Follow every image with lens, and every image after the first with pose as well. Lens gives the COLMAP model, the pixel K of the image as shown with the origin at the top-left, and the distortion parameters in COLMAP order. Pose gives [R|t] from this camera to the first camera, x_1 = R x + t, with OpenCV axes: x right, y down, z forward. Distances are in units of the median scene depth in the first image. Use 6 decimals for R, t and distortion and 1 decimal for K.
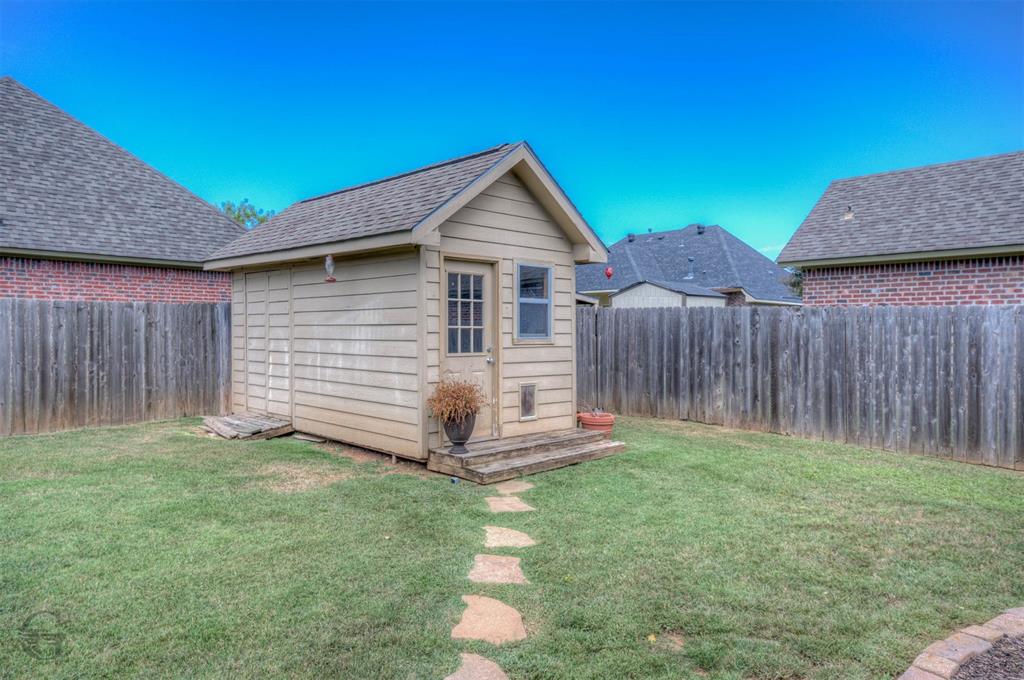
lens RADIAL K [[672.1, 0, 514.4], [0, 672.1, 334.9], [0, 0, 1]] dist [0.003470, 0.000474]
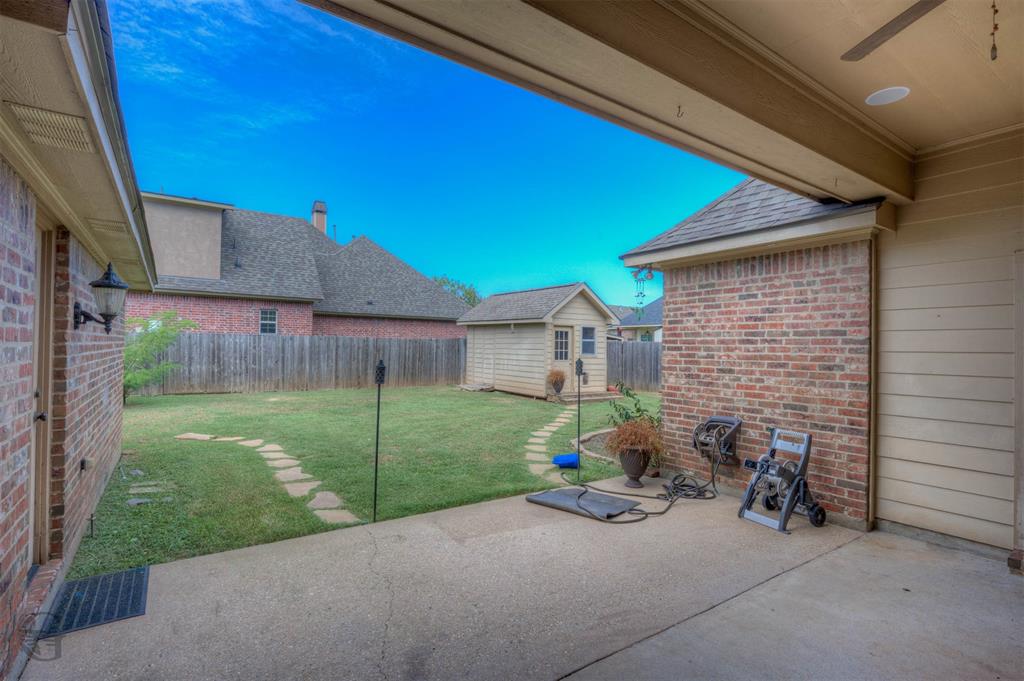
lens RADIAL K [[491.9, 0, 513.8], [0, 491.9, 341.4], [0, 0, 1]] dist [0.000893, -0.000471]
pose [[0.982253, 0.009507, -0.187321, 0.104330], [-0.013028, 0.999761, -0.017572, -0.010261], [0.187110, 0.019701, 0.982141, -0.936234]]
